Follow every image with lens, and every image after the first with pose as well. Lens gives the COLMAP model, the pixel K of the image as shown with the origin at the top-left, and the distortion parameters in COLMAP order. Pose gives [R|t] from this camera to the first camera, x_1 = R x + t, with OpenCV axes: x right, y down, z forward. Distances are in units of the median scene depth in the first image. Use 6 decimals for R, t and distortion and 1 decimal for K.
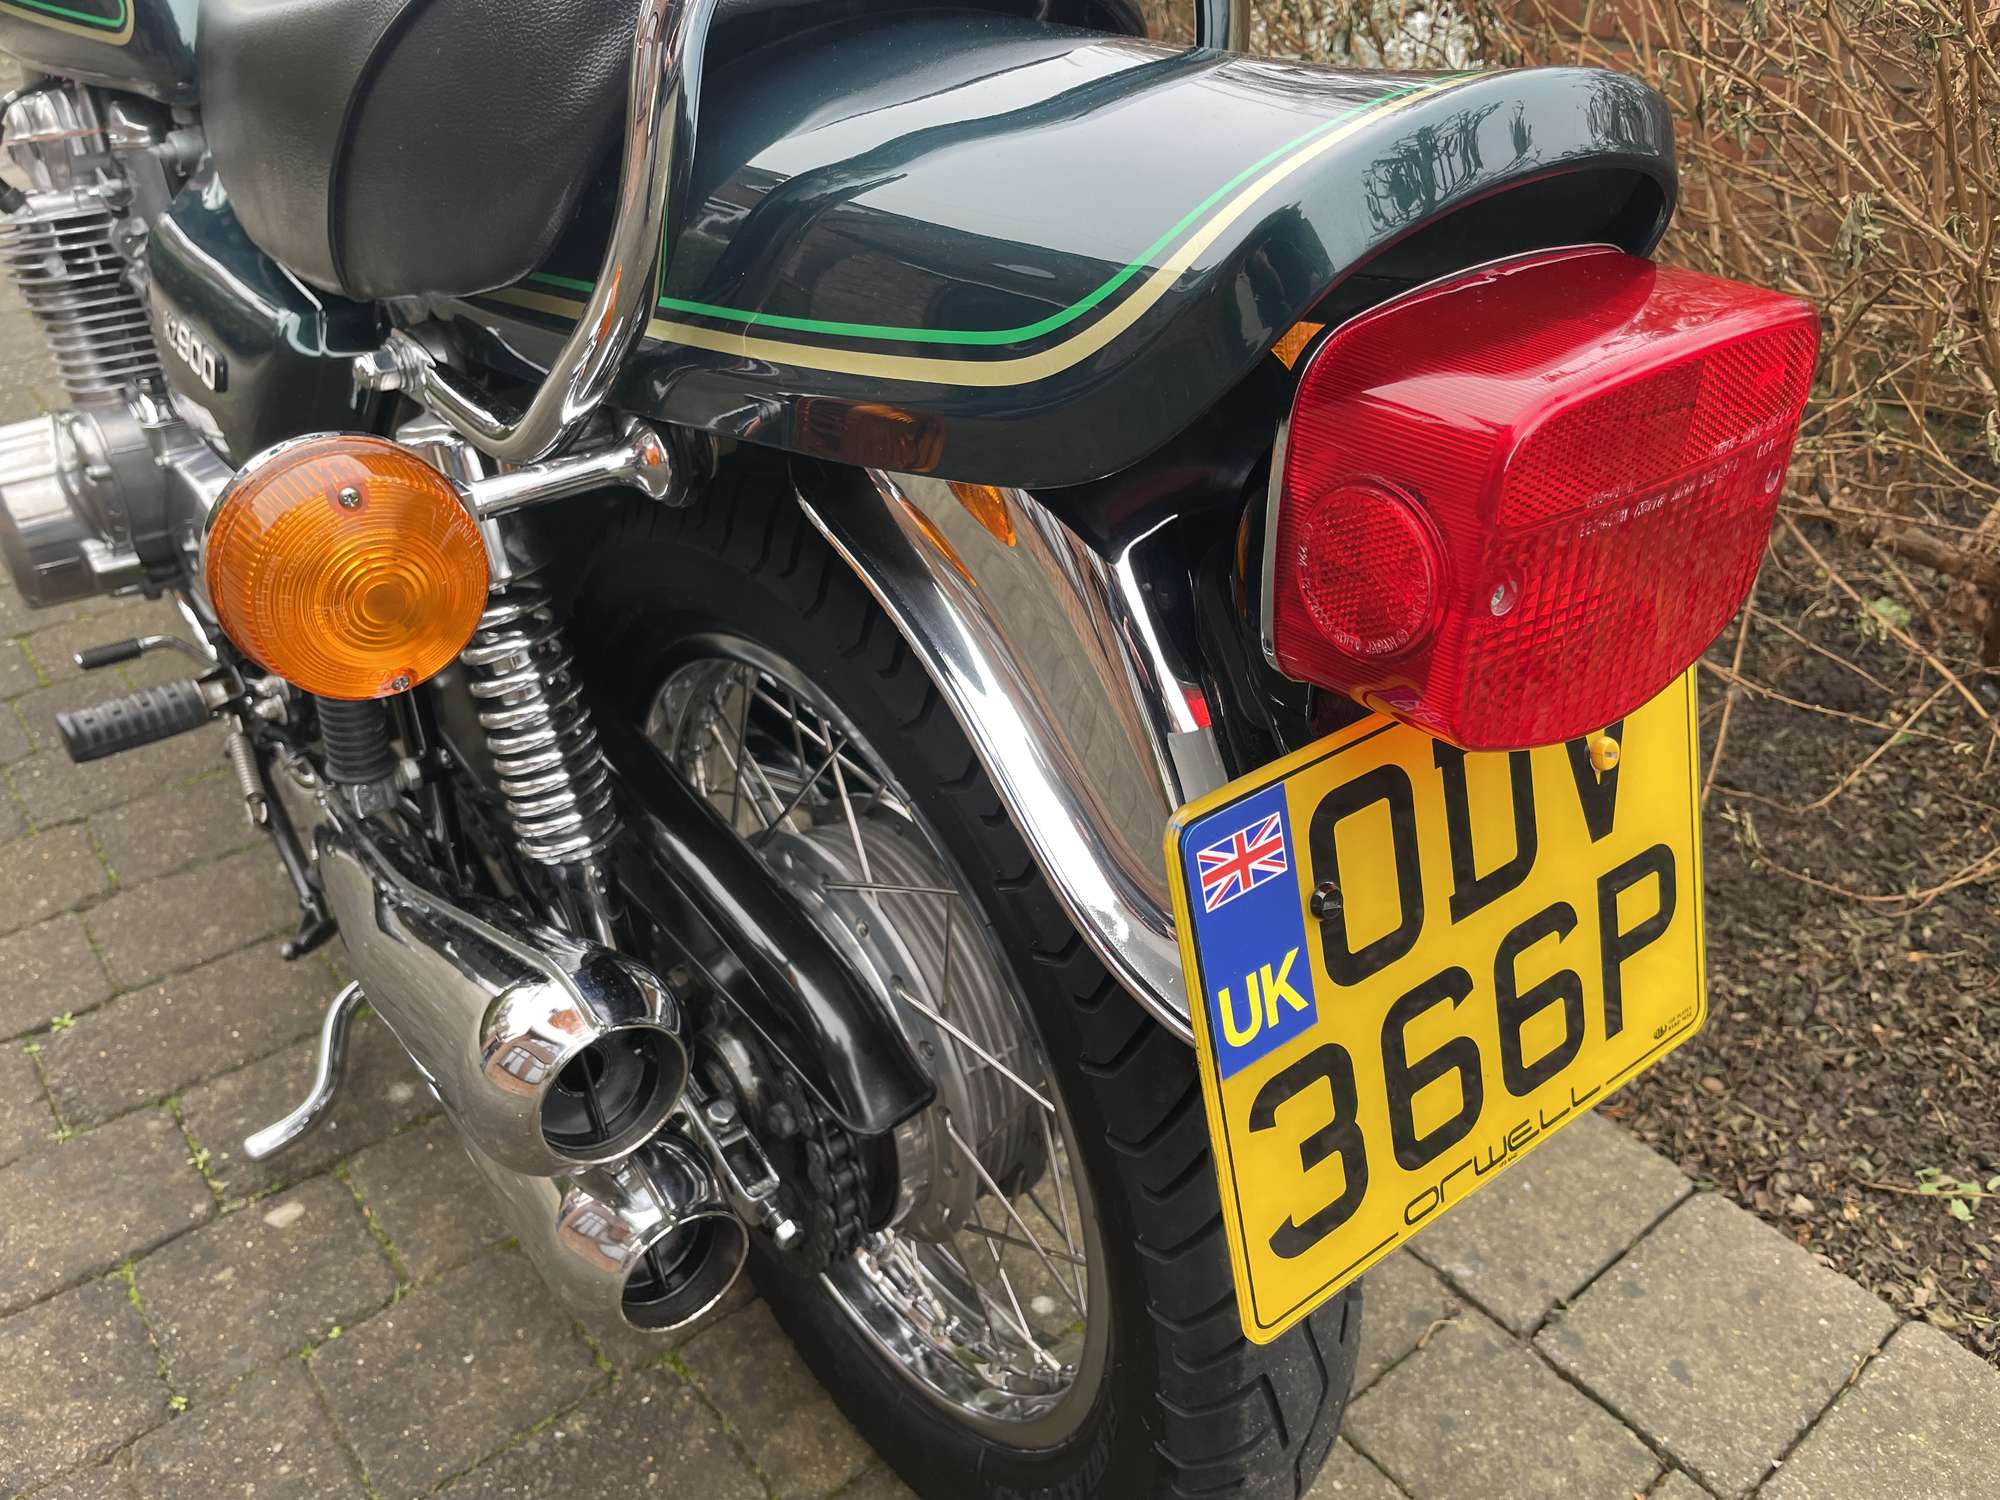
lens RADIAL K [[1535.6, 0, 990.5], [0, 1535.6, 747.7], [0, 0, 1]] dist [0.082763, -0.121583]
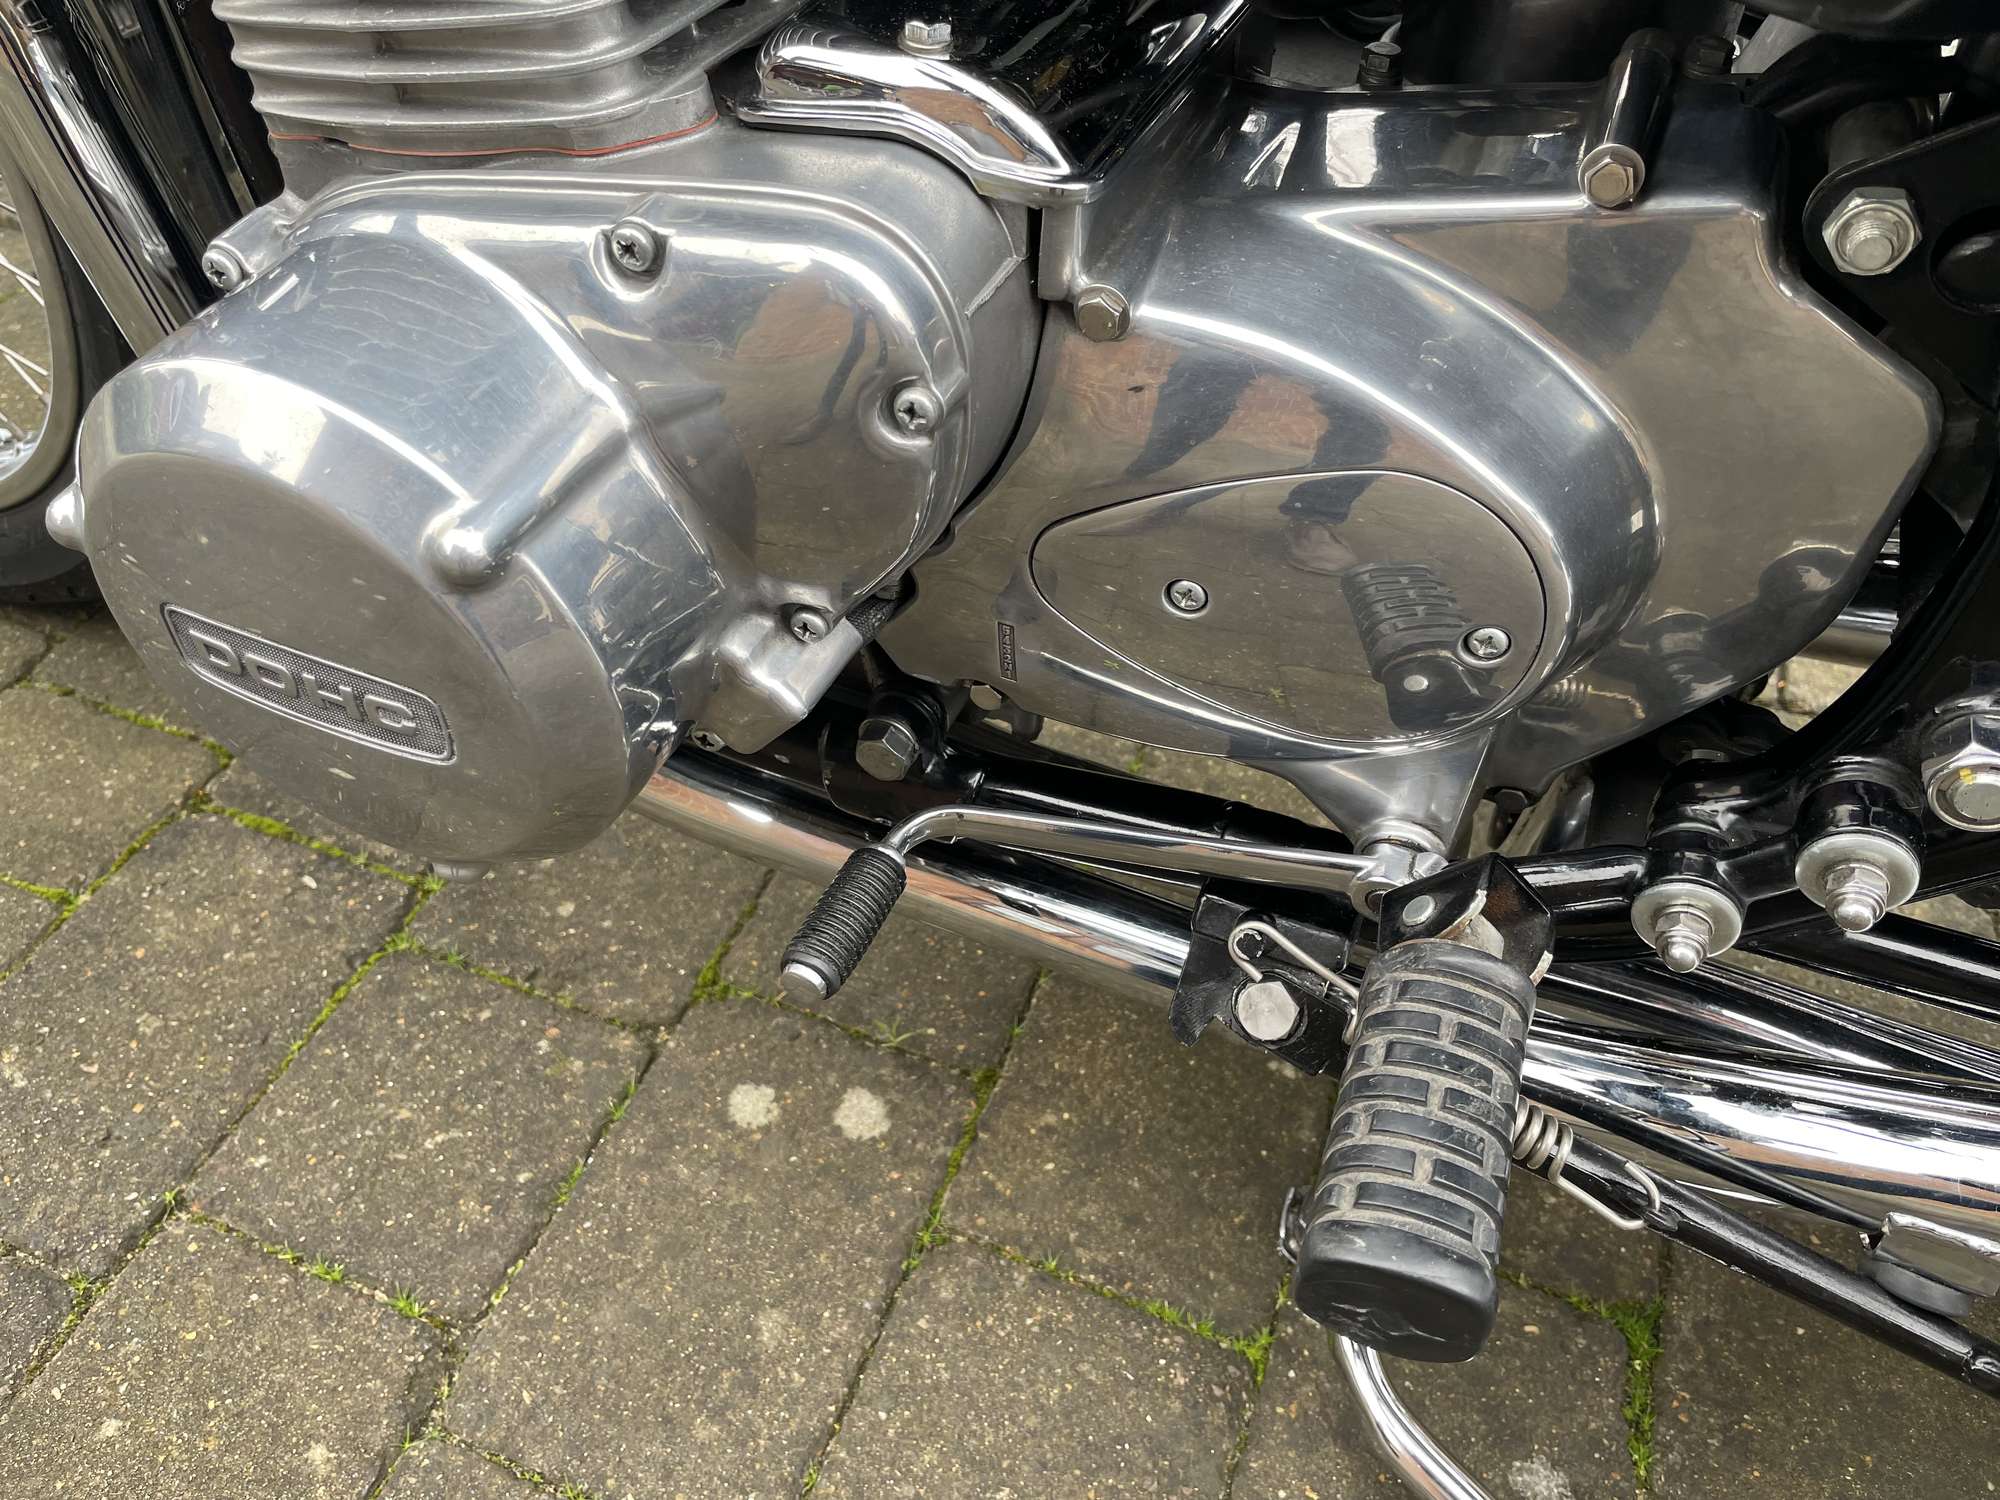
lens RADIAL K [[1535.6, 0, 990.5], [0, 1535.6, 747.7], [0, 0, 1]] dist [0.082763, -0.121583]
pose [[0.863039, -0.343562, 0.370309, -0.709271], [0.239826, 0.923879, 0.298213, -0.205187], [-0.444575, -0.168560, 0.879739, 0.763428]]
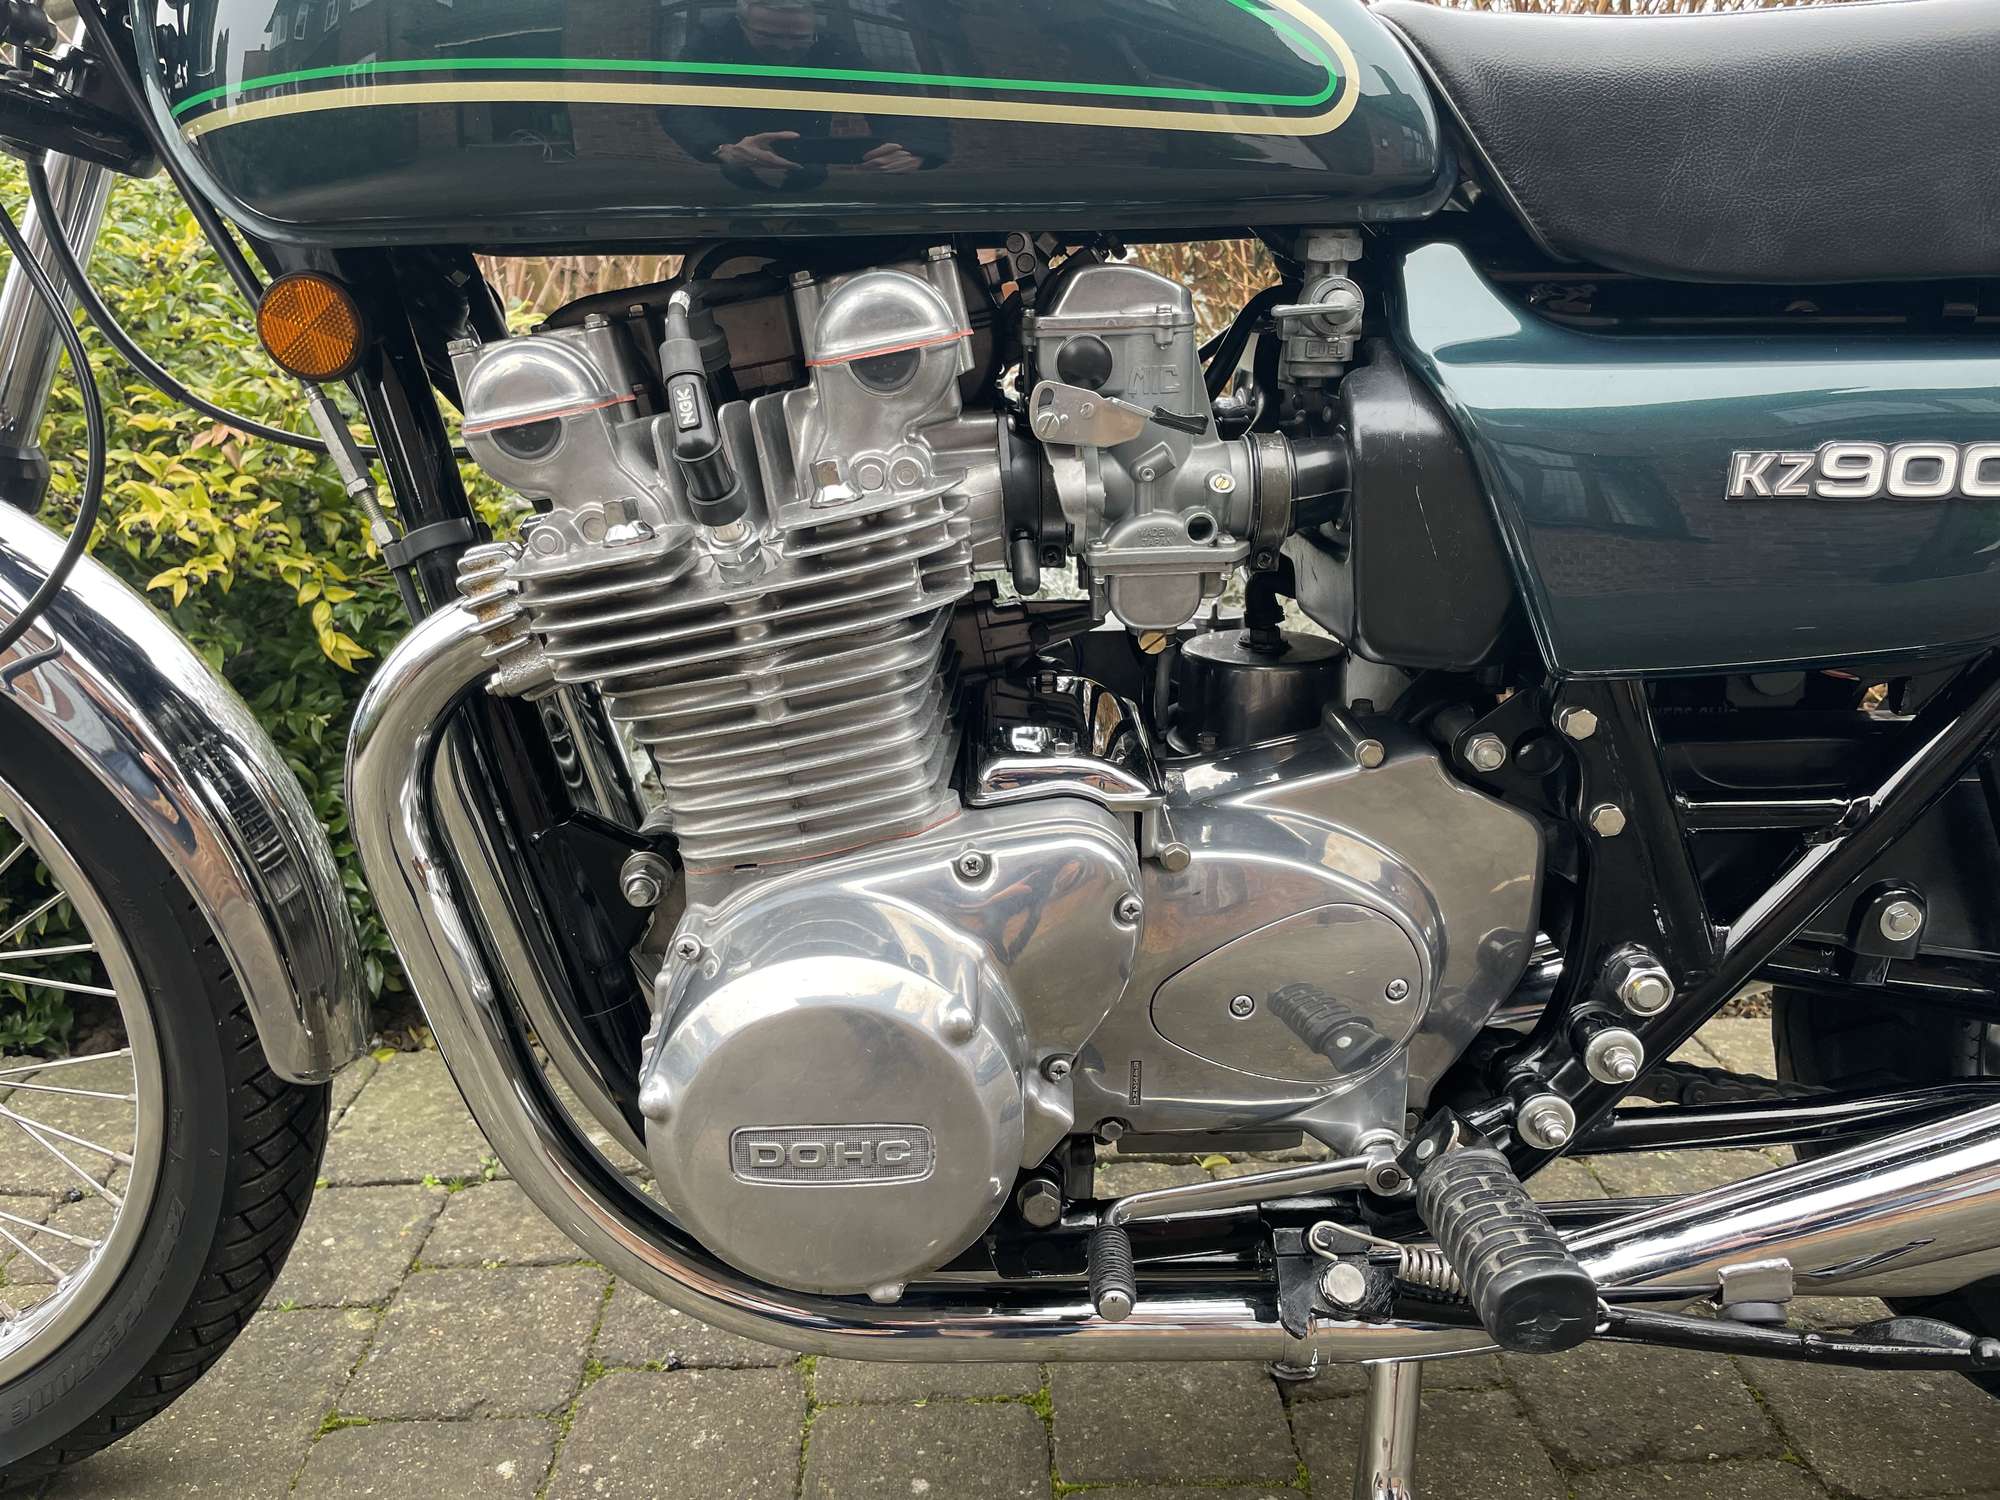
lens RADIAL K [[1520.7, 0, 975.4], [0, 1520.7, 747.3], [0, 0, 1]] dist [0.082176, -0.113394]
pose [[0.600058, -0.242444, 0.762333, -1.029900], [0.443270, 0.894059, -0.064575, -0.222717], [-0.665915, 0.376668, 0.643955, 0.694079]]
